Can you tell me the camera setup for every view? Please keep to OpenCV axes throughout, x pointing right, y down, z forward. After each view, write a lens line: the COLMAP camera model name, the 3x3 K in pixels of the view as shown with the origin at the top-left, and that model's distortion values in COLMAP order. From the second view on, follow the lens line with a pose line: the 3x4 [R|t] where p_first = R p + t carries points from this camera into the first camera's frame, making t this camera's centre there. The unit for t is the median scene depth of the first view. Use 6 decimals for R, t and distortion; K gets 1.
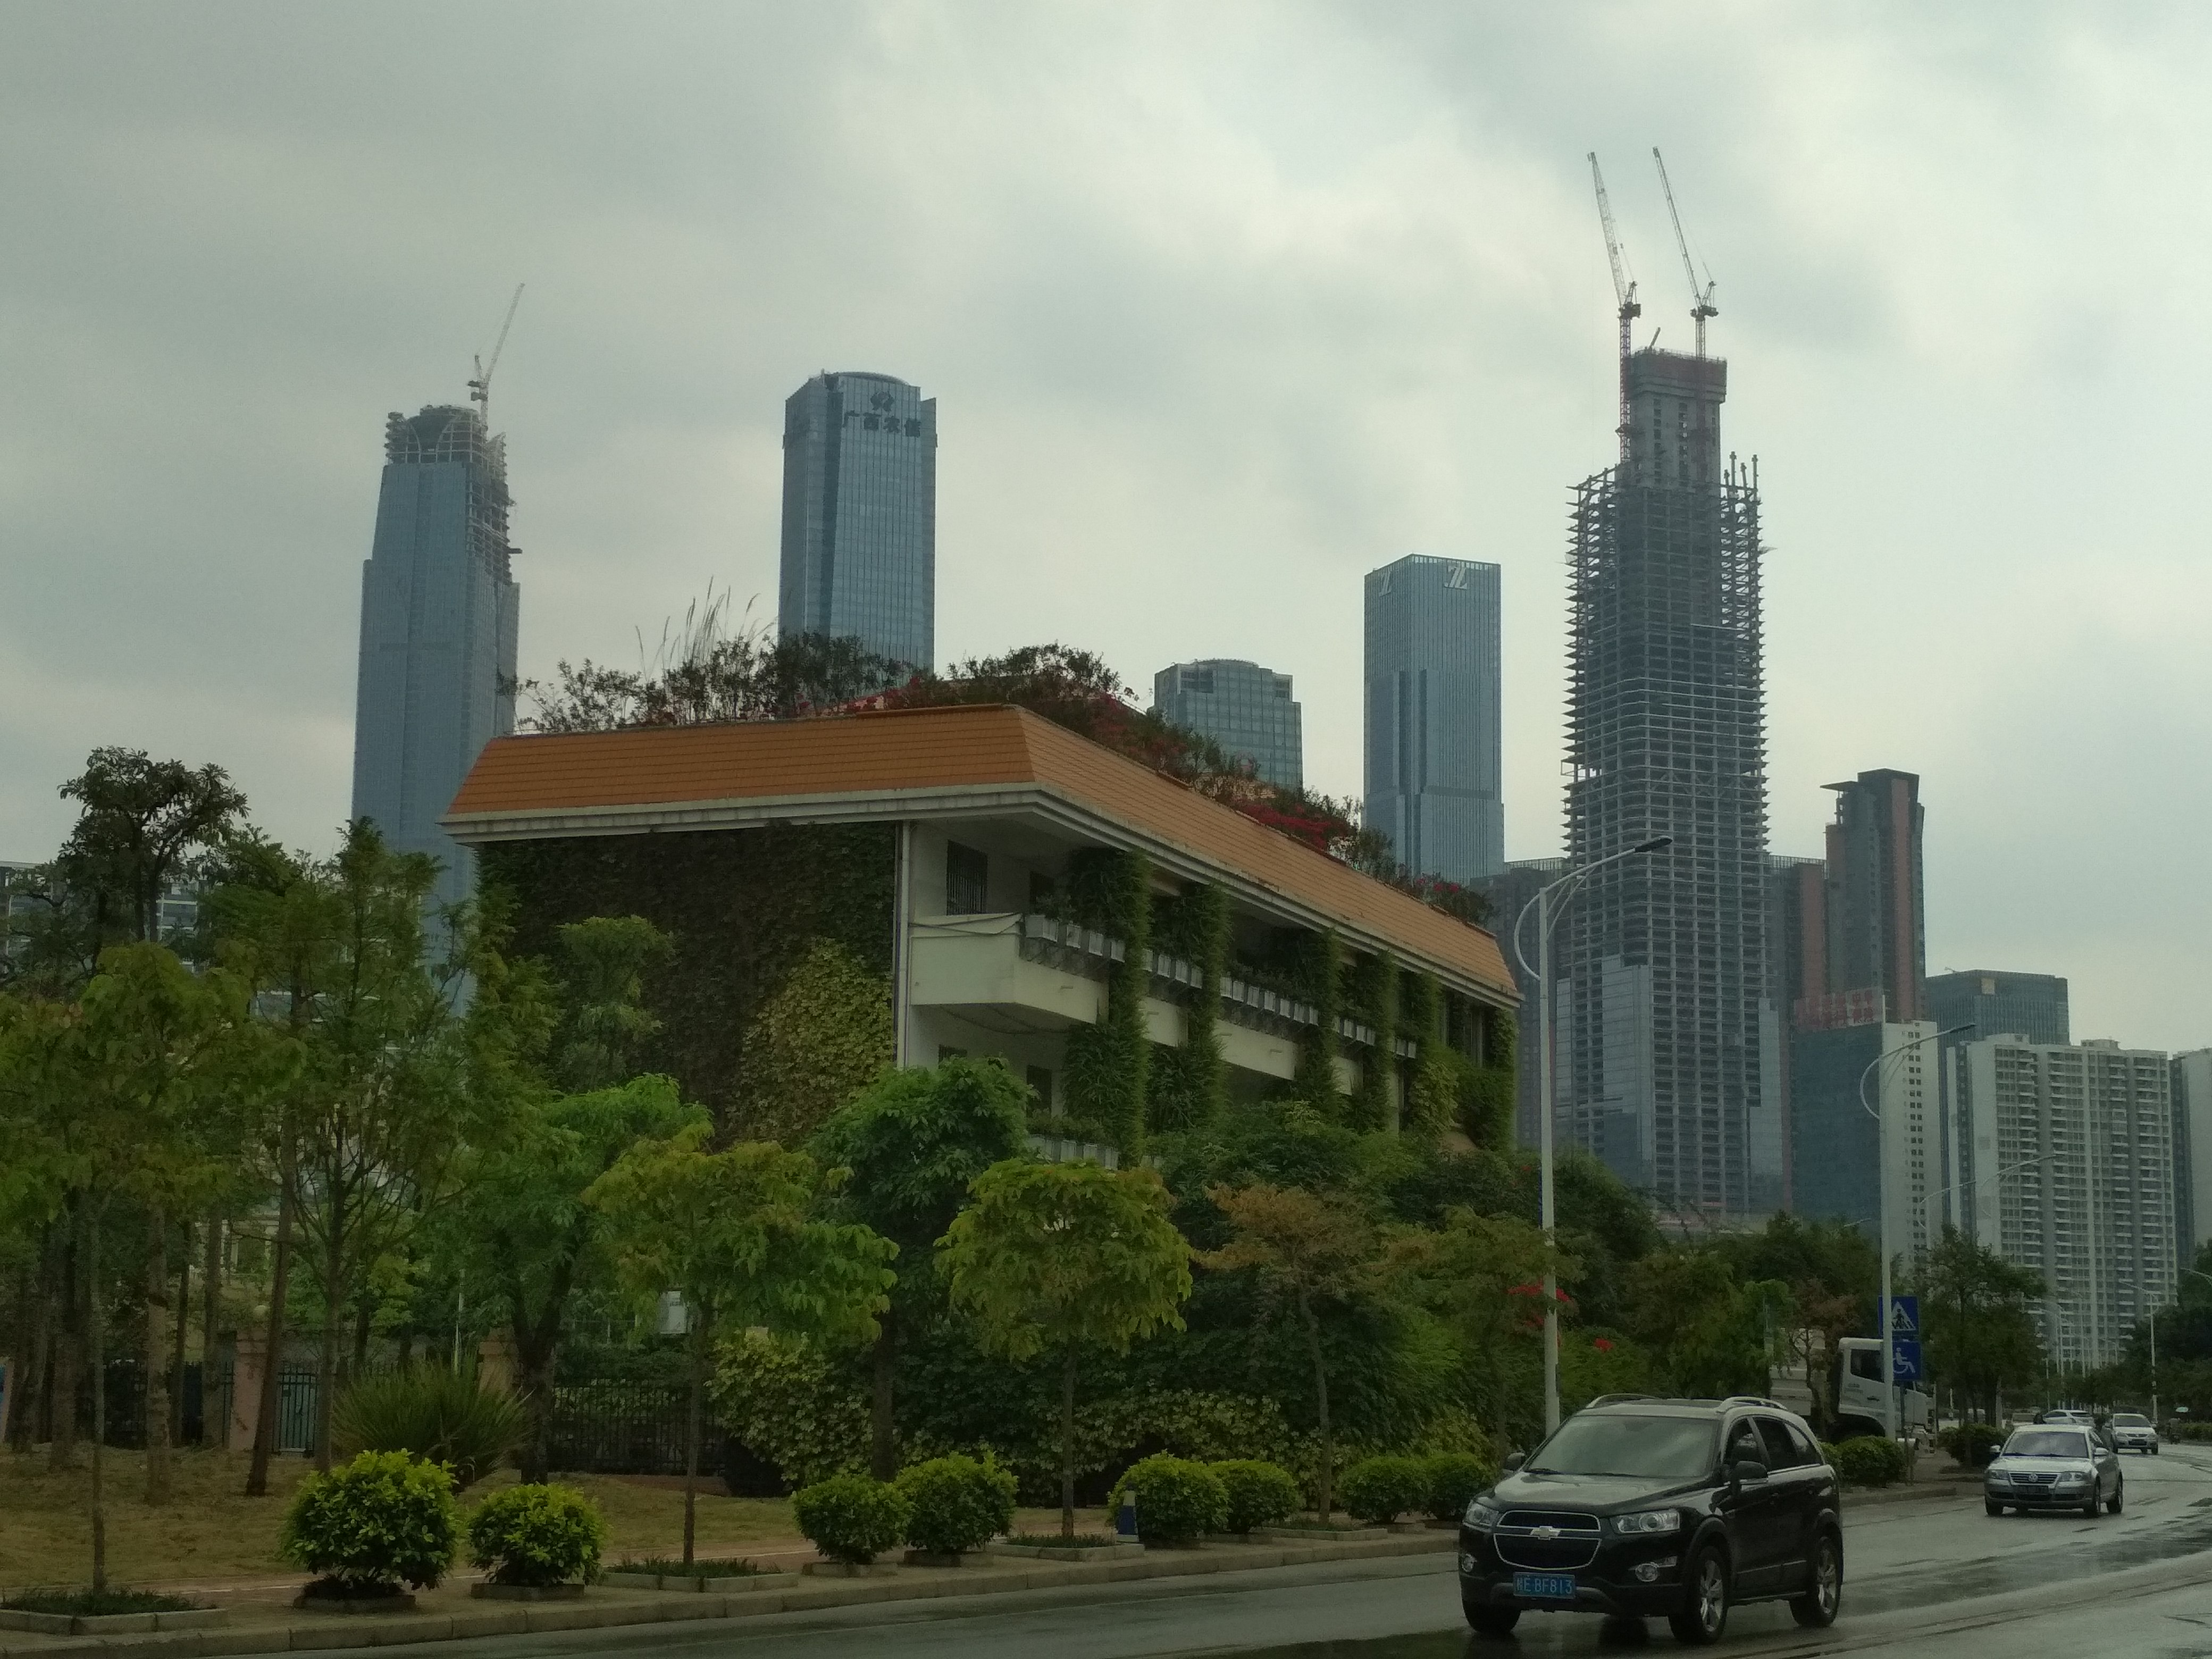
lens RADIAL K [[3498.0, 0, 1156.3], [0, 3498.0, 832.9], [0, 0, 1]] dist [0.265771, -1.245521]
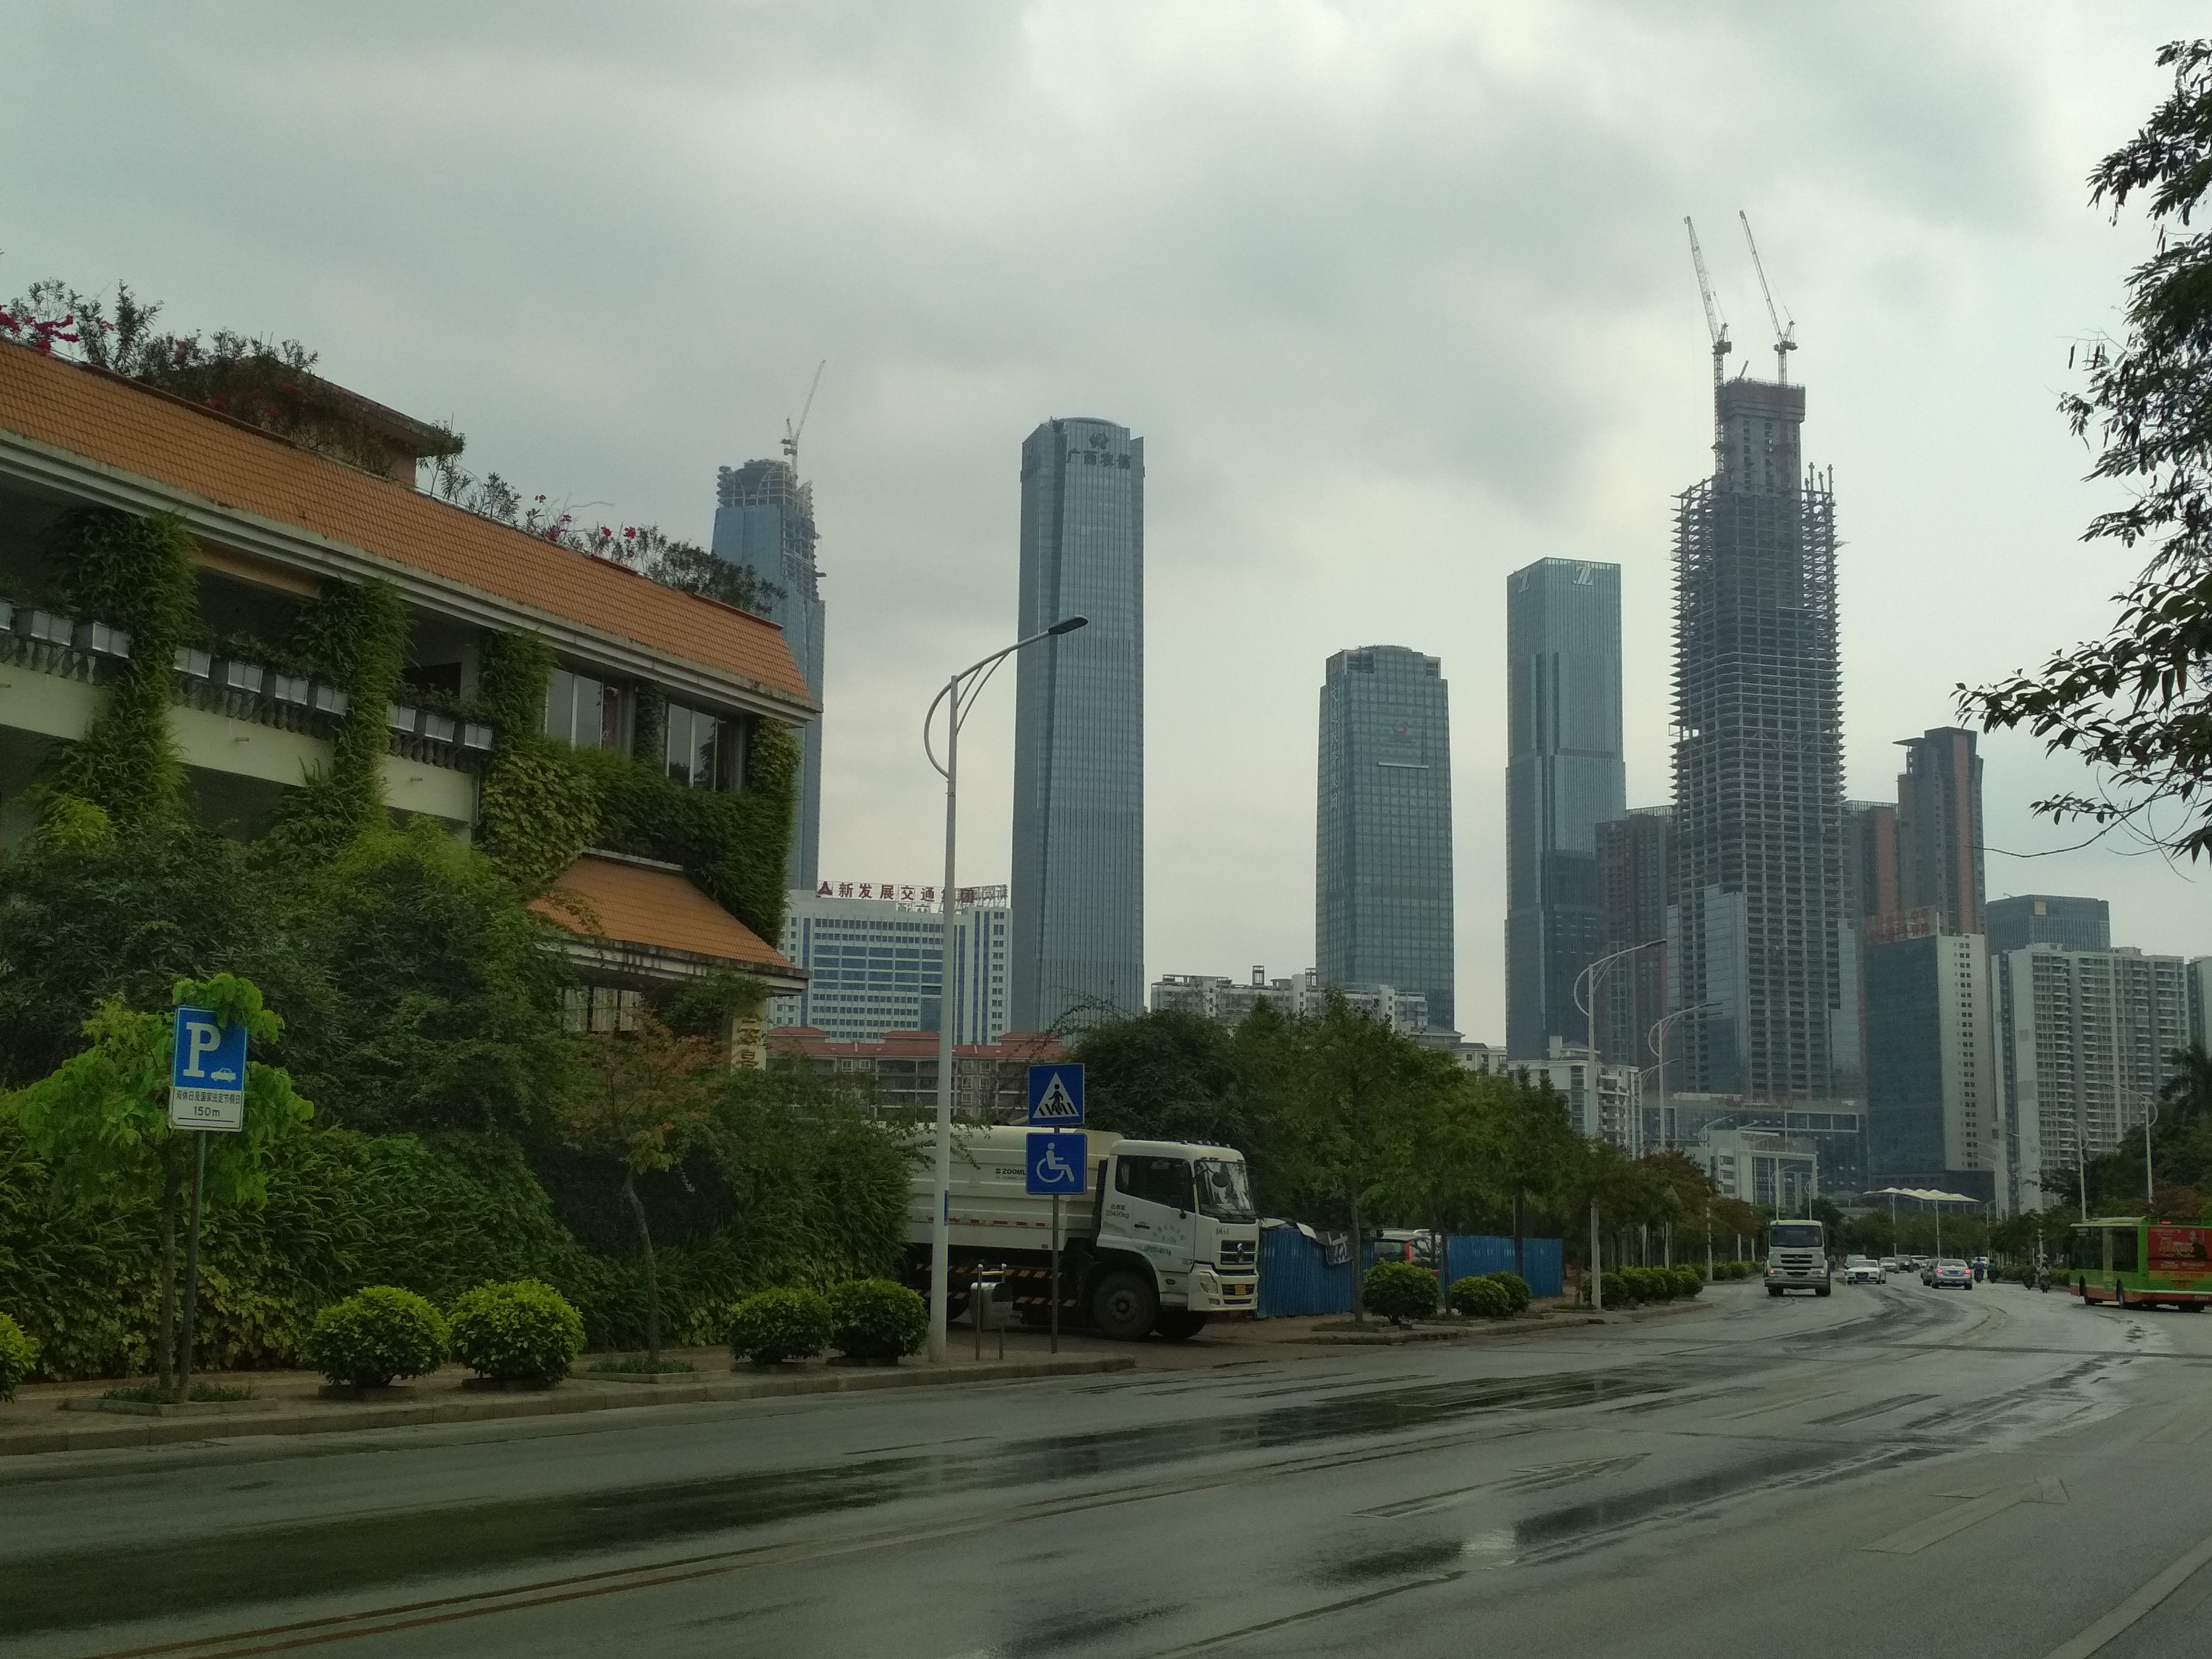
lens RADIAL K [[2723.6, 0, 1142.9], [0, 2723.6, 843.9], [0, 0, 1]] dist [0.177101, -0.625721]
pose [[0.995041, -0.015002, -0.098325, 0.028215], [0.016046, 0.999823, 0.009834, 0.008521], [0.098160, -0.011363, 0.995106, 0.049480]]
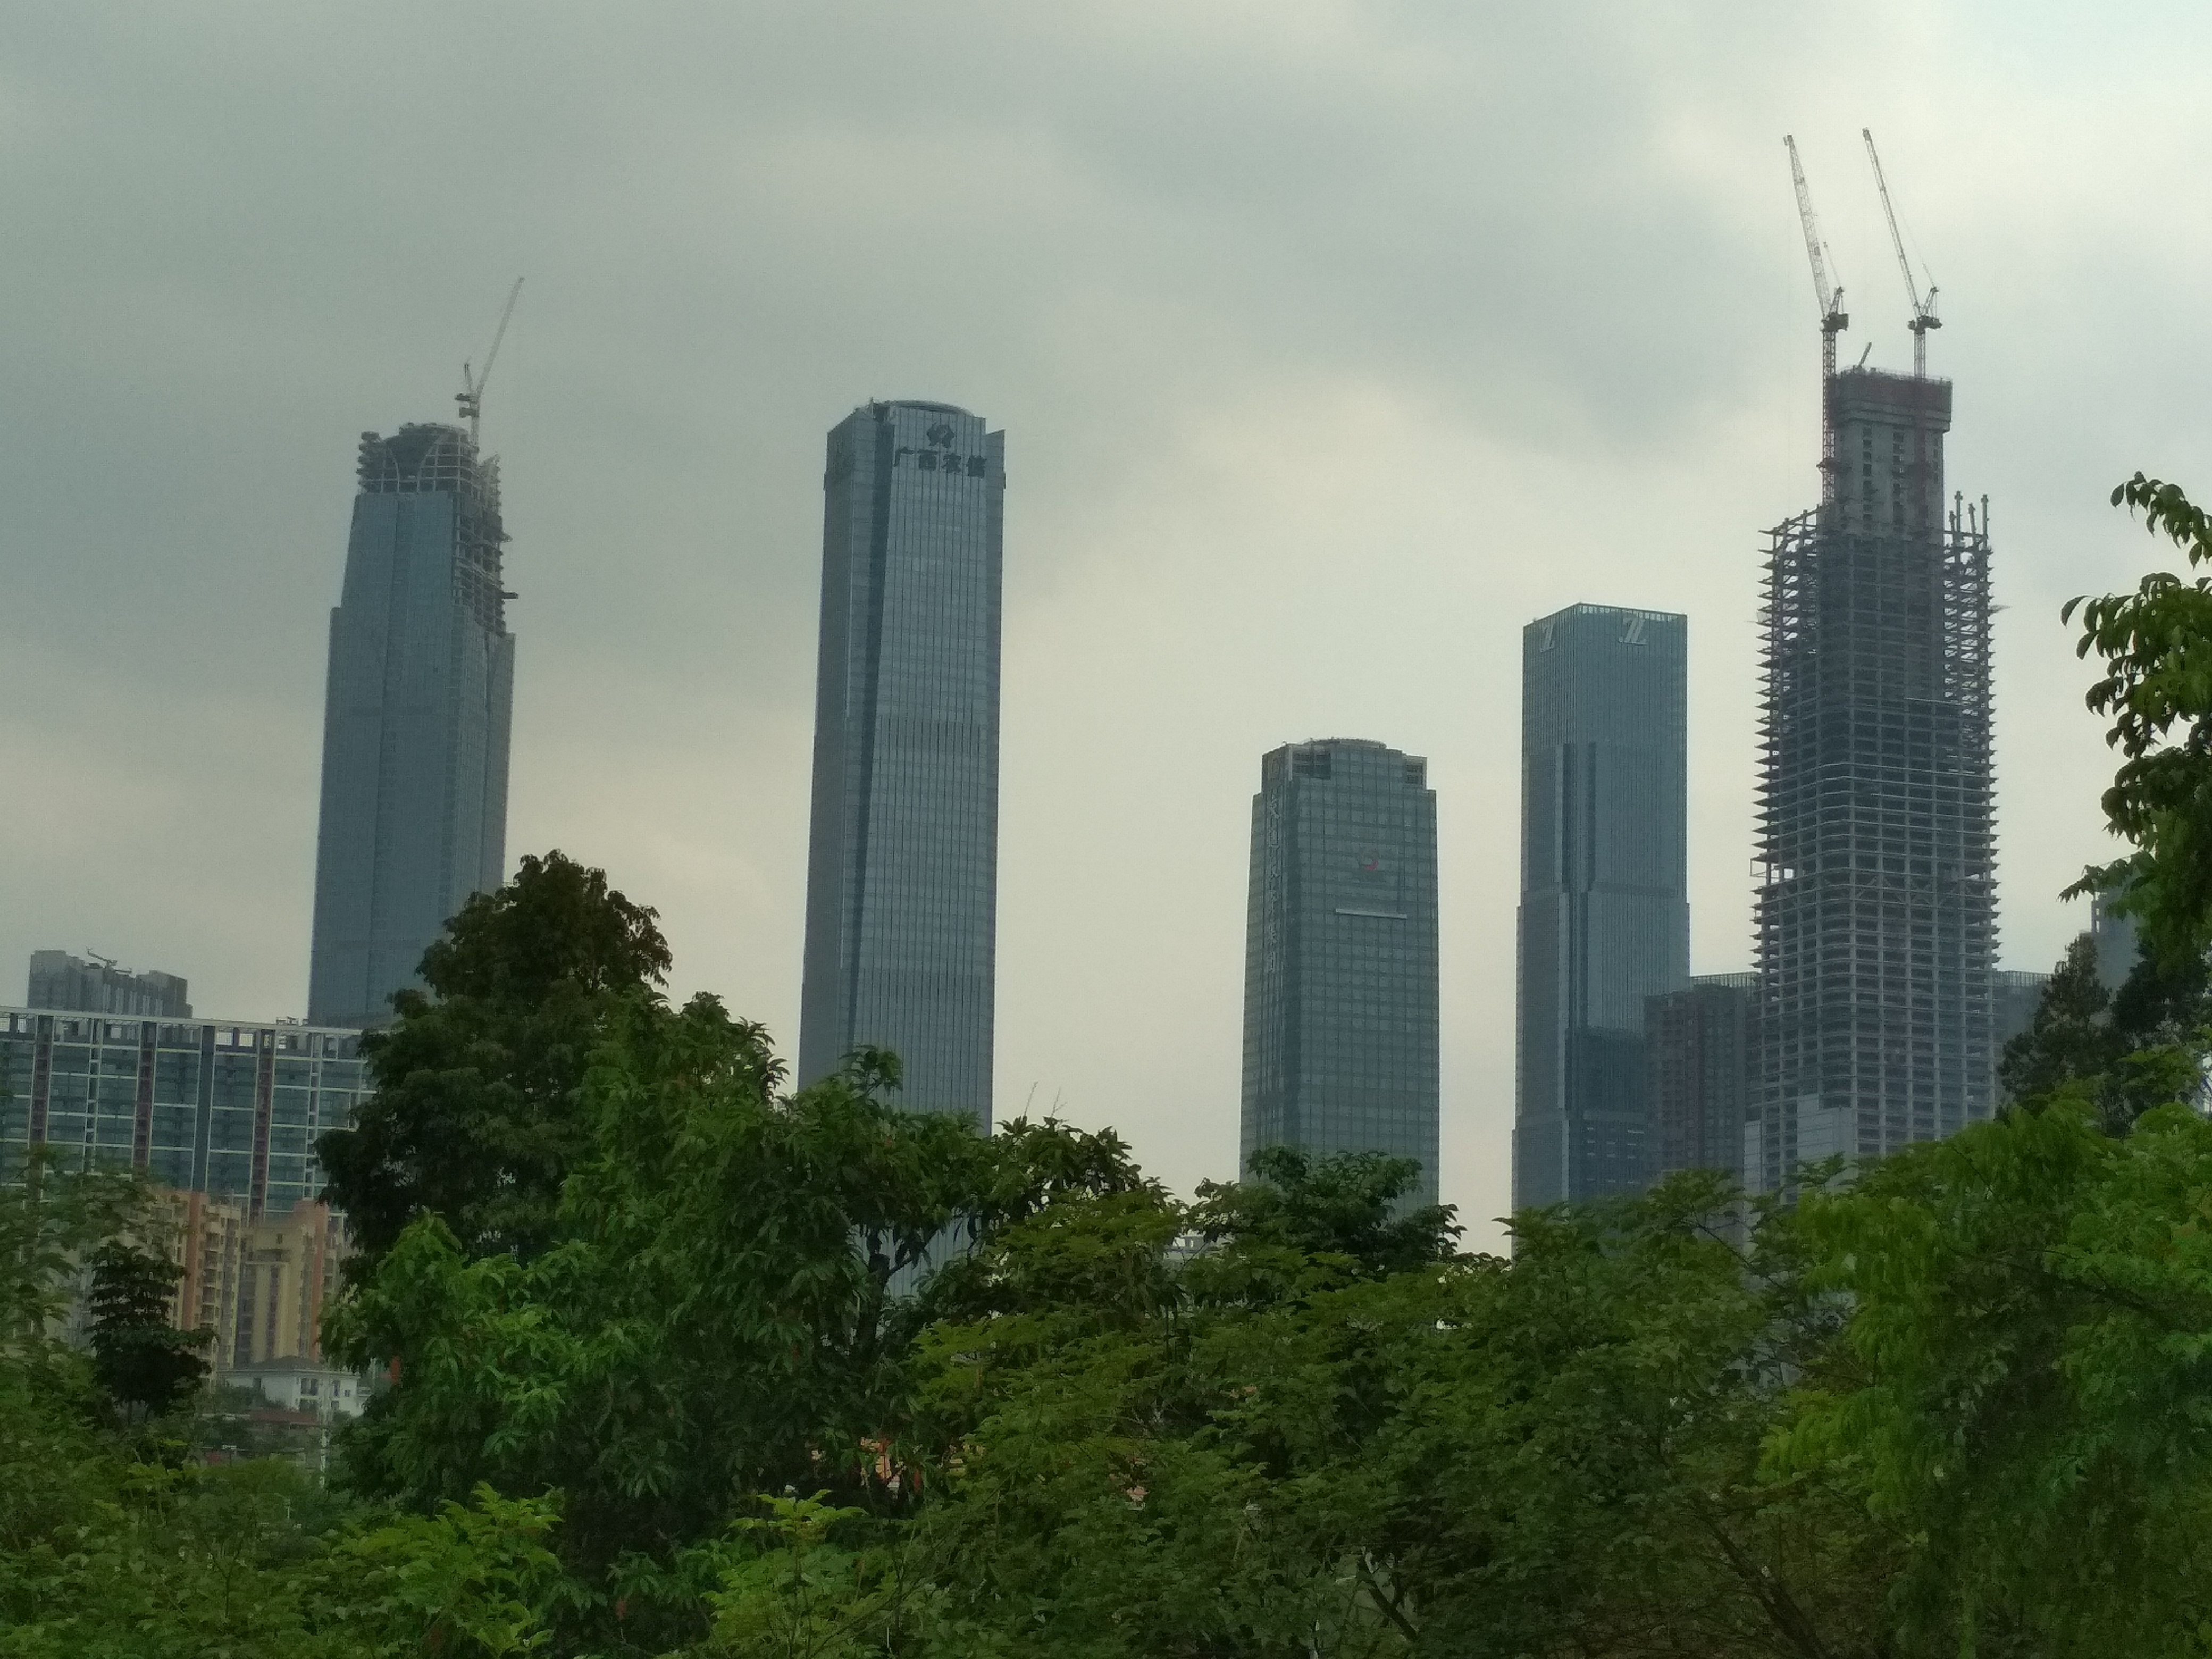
lens RADIAL K [[4632.4, 0, 1178.9], [0, 4632.4, 790.9], [0, 0, 1]] dist [0.296063, -1.787093]
pose [[0.999254, 0.004028, -0.038410, 0.022122], [-0.004307, 0.999965, -0.007186, -0.028589], [0.038380, 0.007347, 0.999236, -0.111720]]
